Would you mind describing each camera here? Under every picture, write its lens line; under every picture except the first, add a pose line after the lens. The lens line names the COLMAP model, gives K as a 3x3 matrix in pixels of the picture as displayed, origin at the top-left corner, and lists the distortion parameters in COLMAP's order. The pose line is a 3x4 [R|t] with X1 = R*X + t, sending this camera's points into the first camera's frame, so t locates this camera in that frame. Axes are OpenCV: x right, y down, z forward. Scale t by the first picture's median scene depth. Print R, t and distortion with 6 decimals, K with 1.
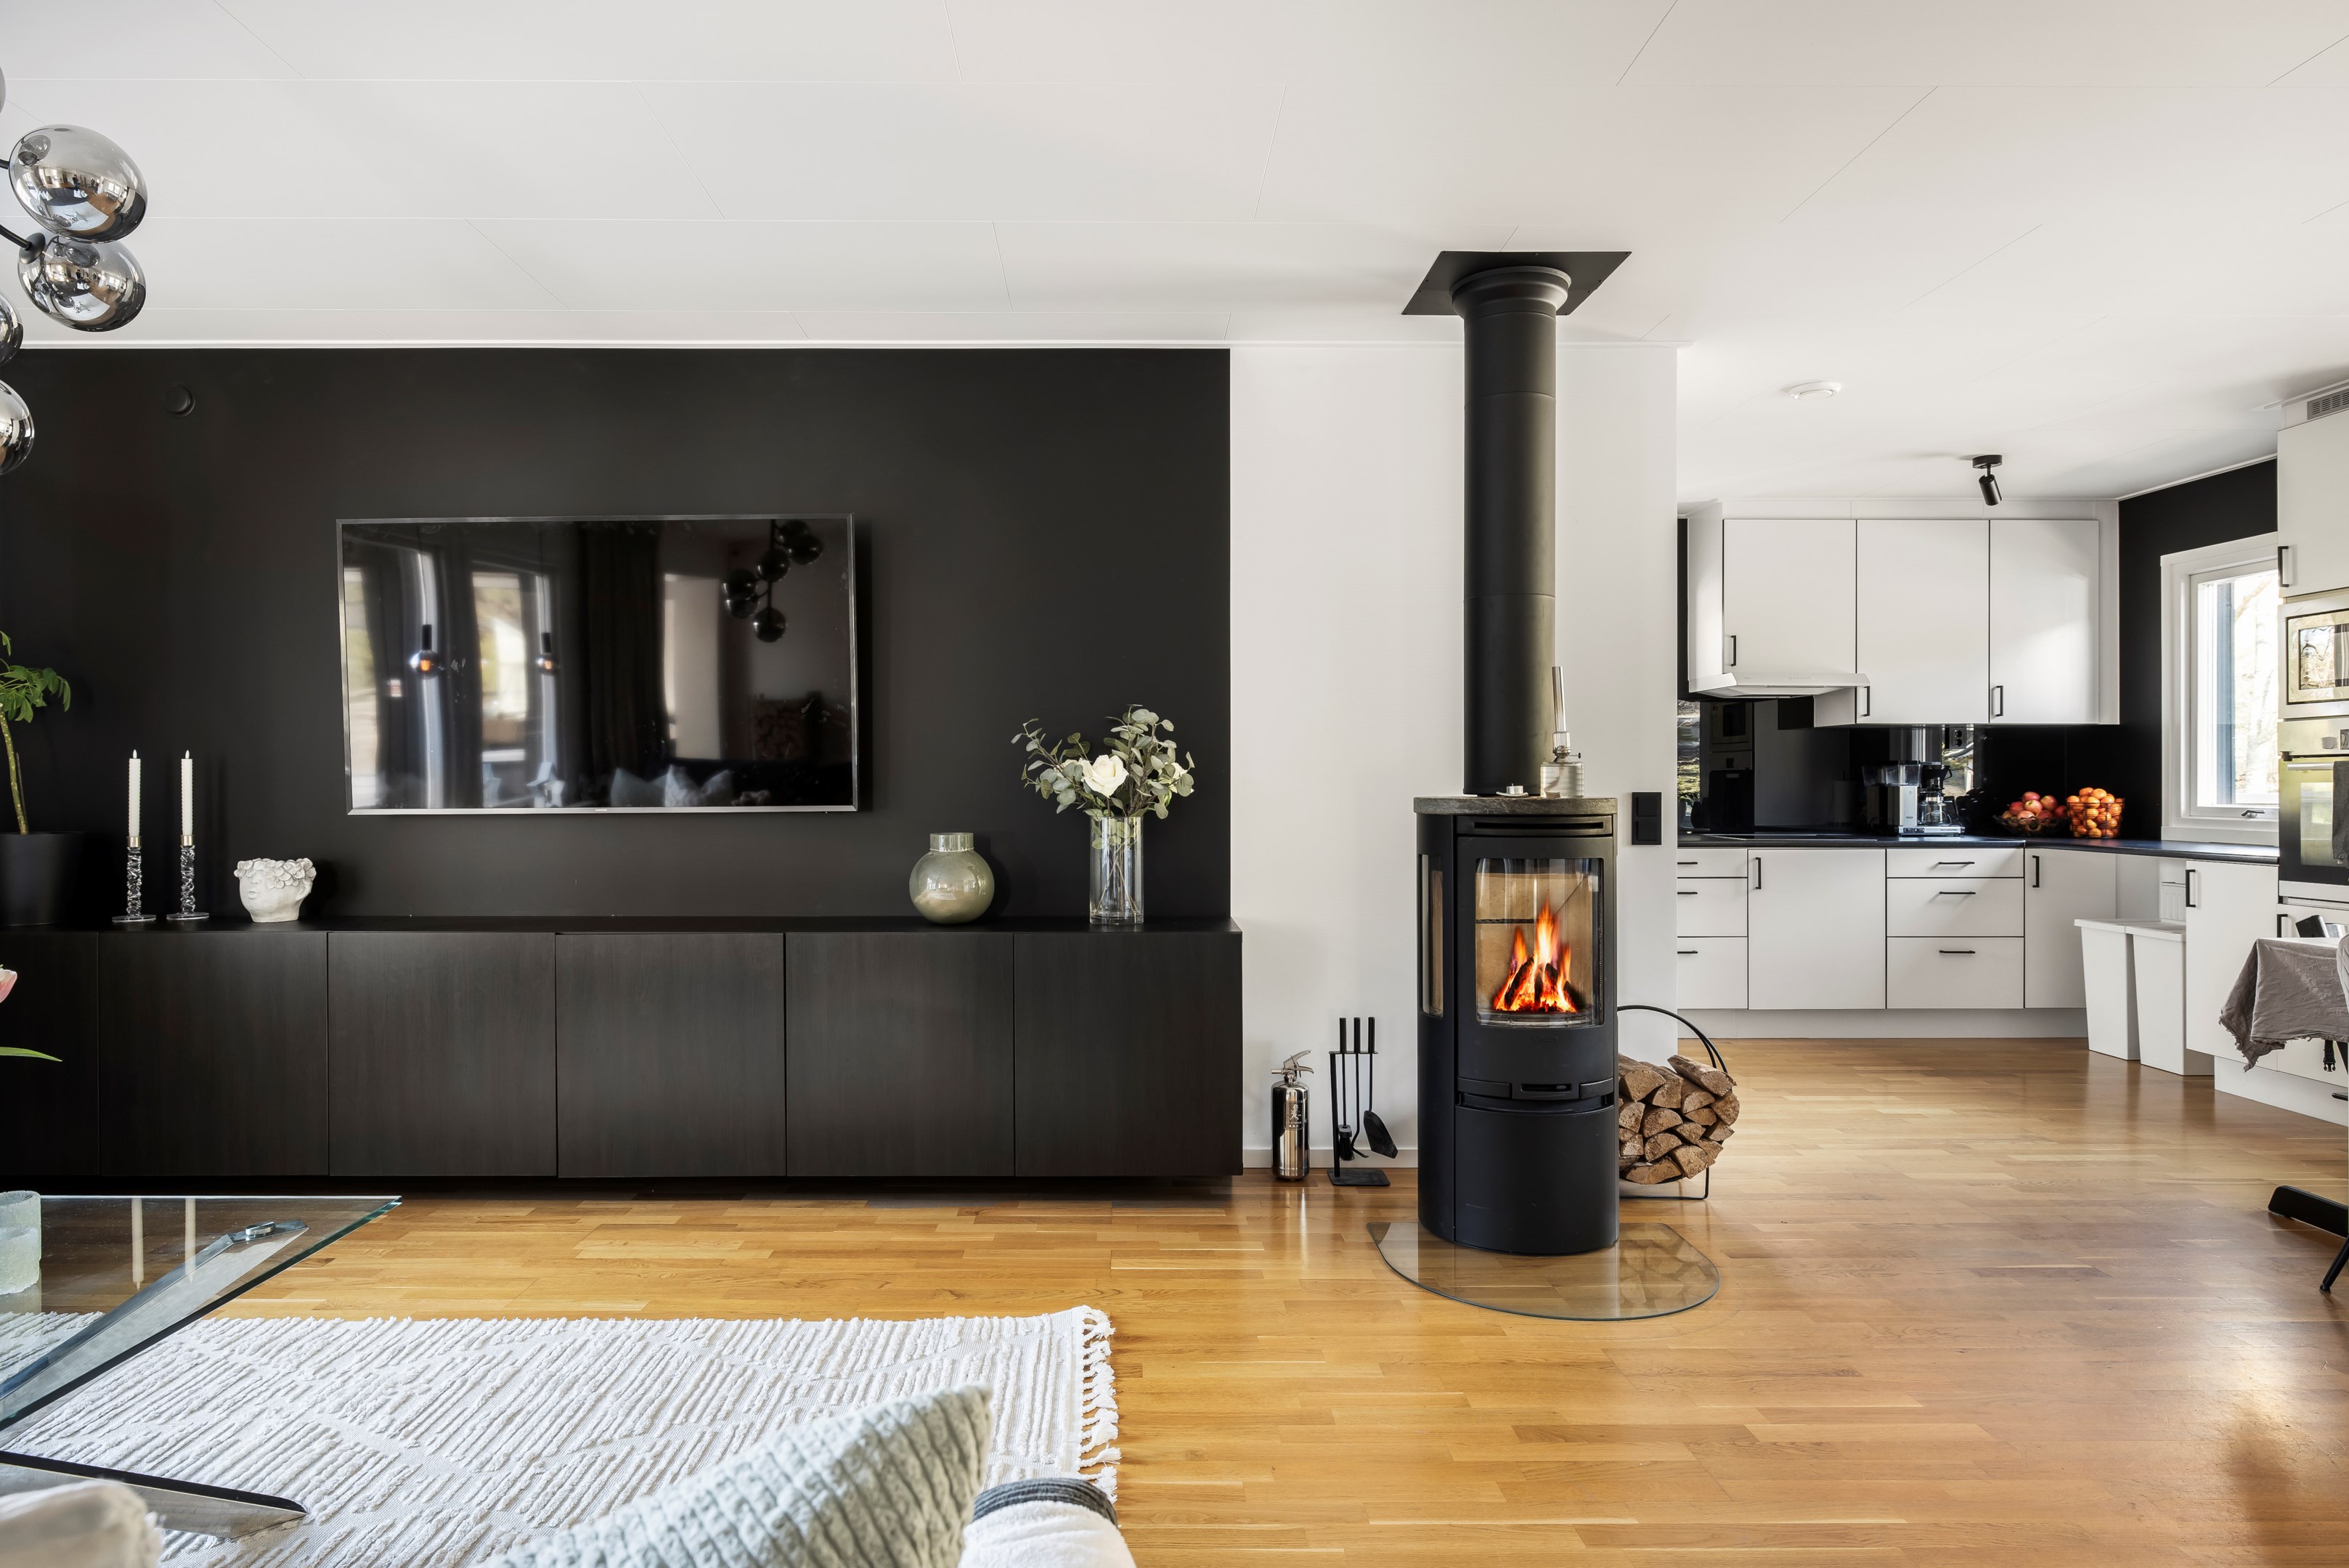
lens RADIAL K [[1355.2, 0, 1134.3], [0, 1355.2, 788.3], [0, 0, 1]] dist [-0.001844, -0.002266]
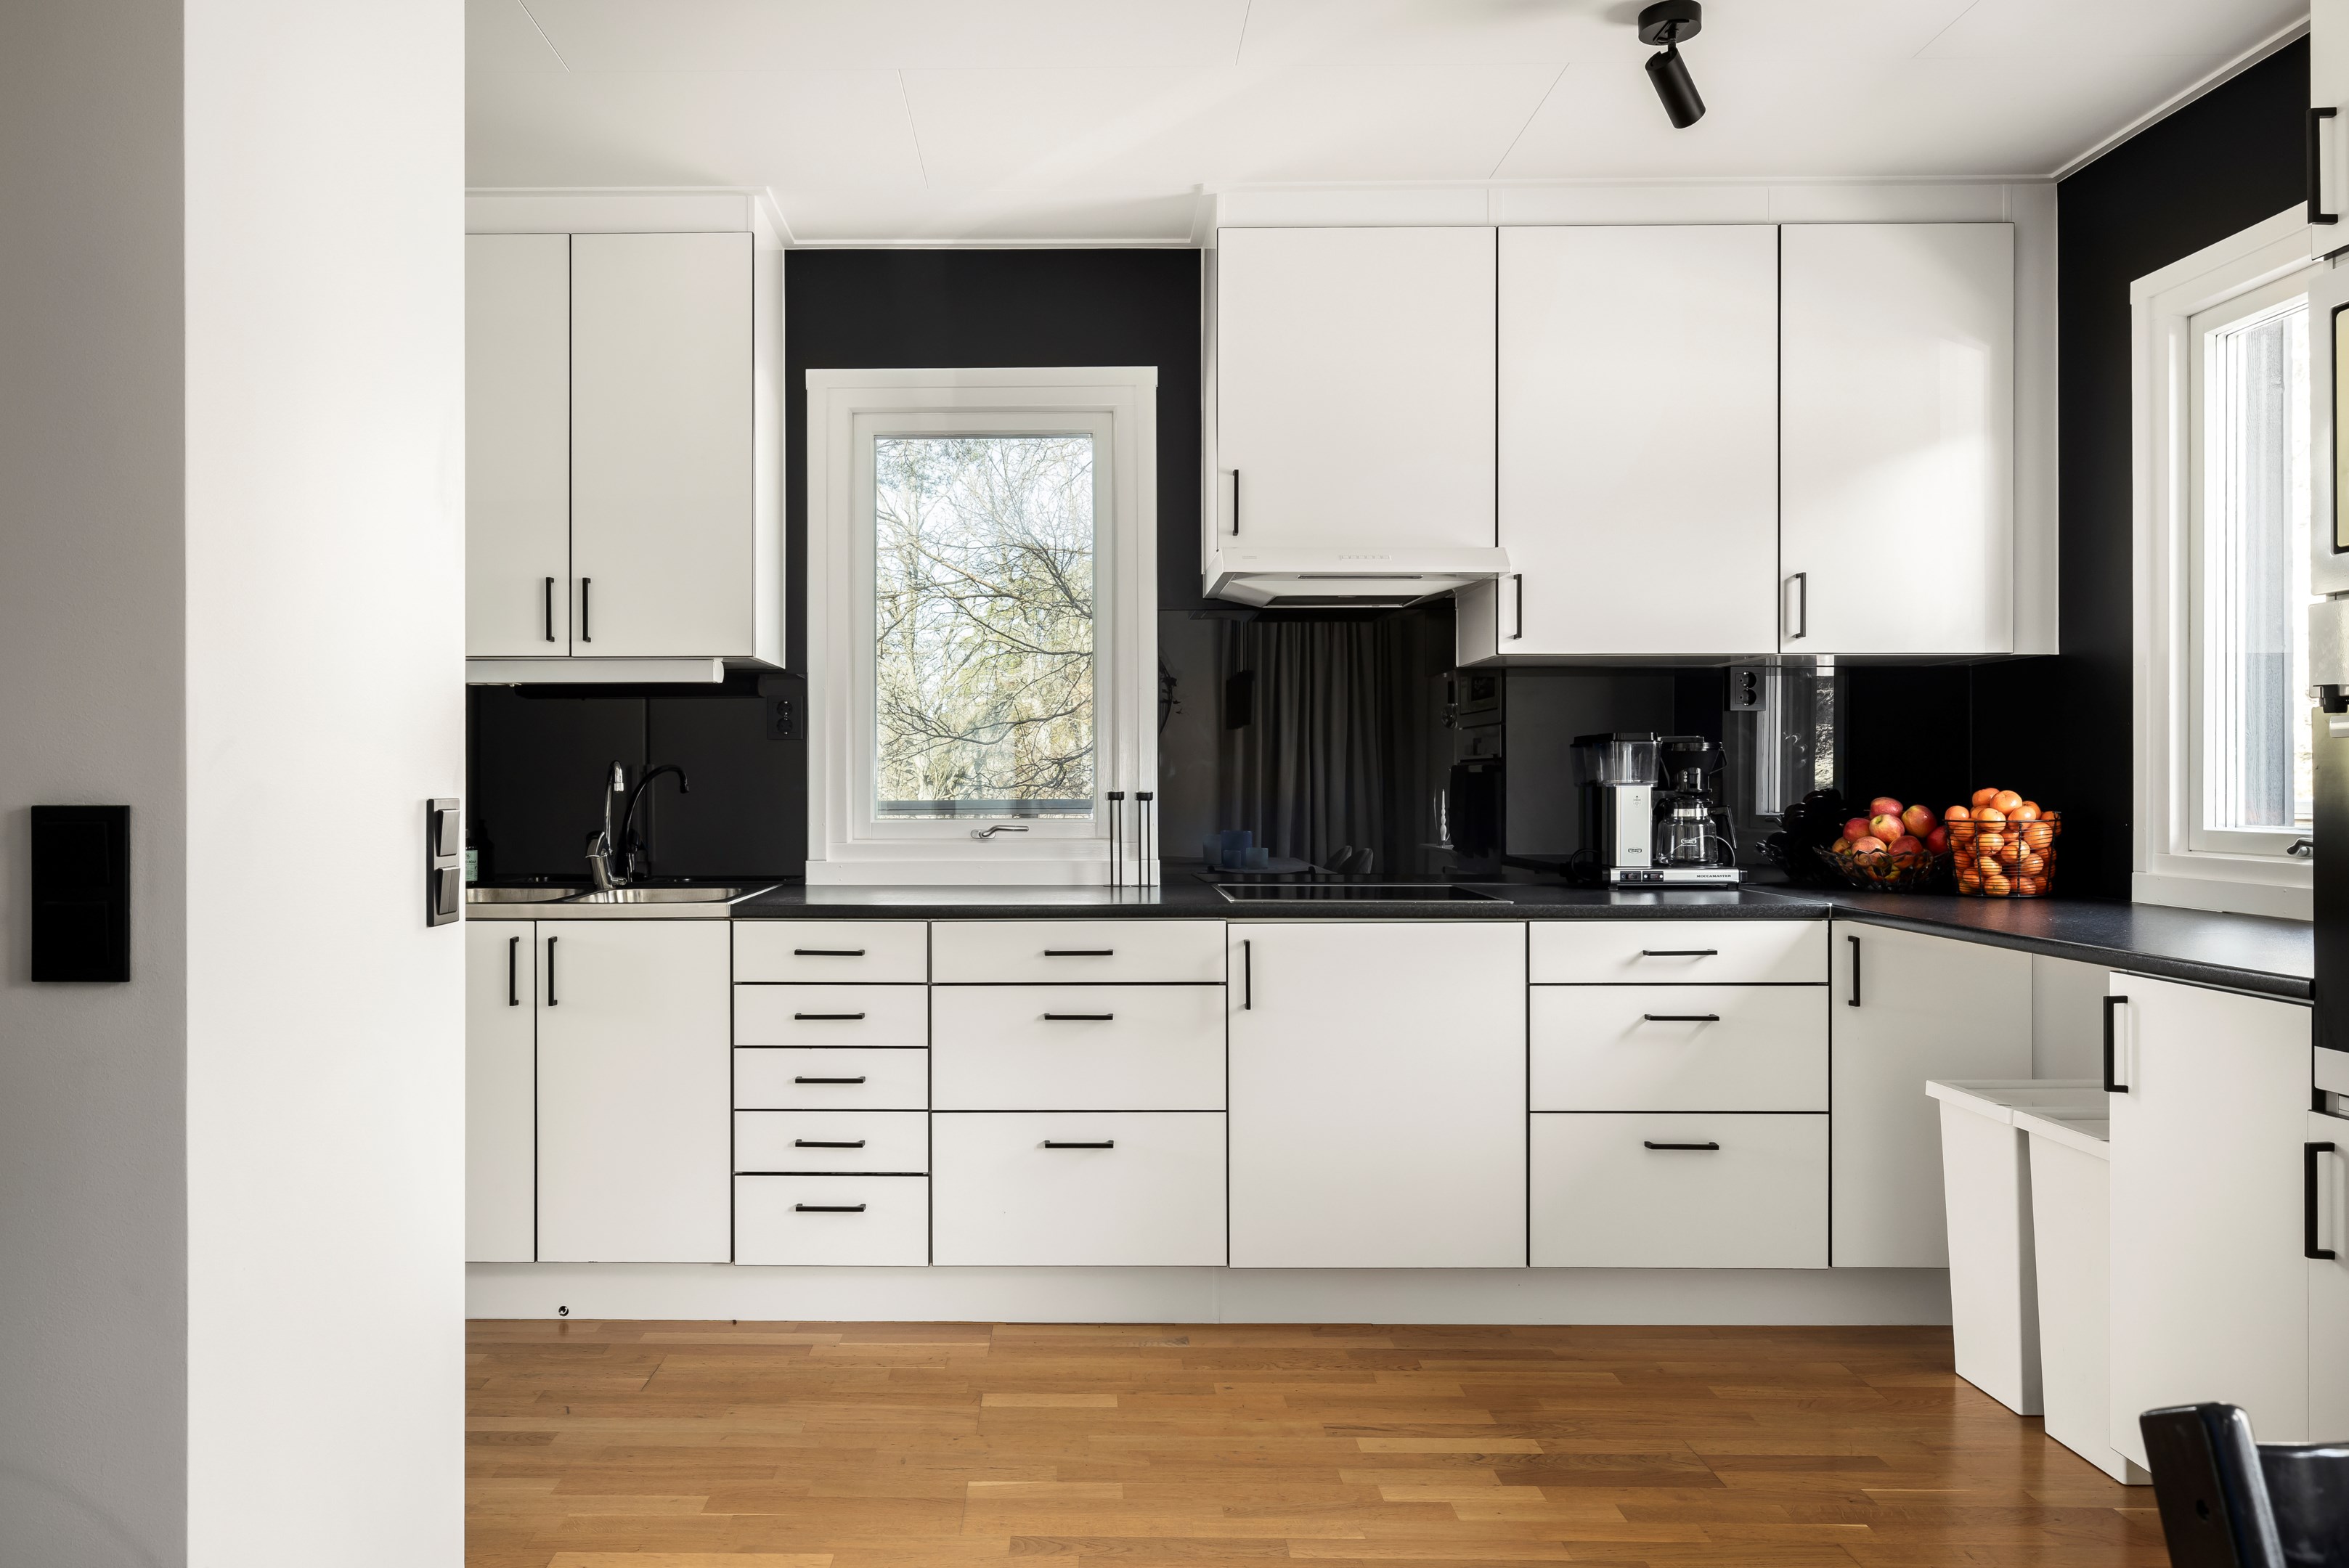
lens RADIAL K [[1540.6, 0, 1174.5], [0, 1540.6, 784.0], [0, 0, 1]] dist [0.000137, 0.003561]
pose [[0.999689, -0.001020, -0.024937, 0.439606], [0.000879, 0.999984, -0.005662, 0.000778], [0.024942, 0.005638, 0.999673, 0.462069]]
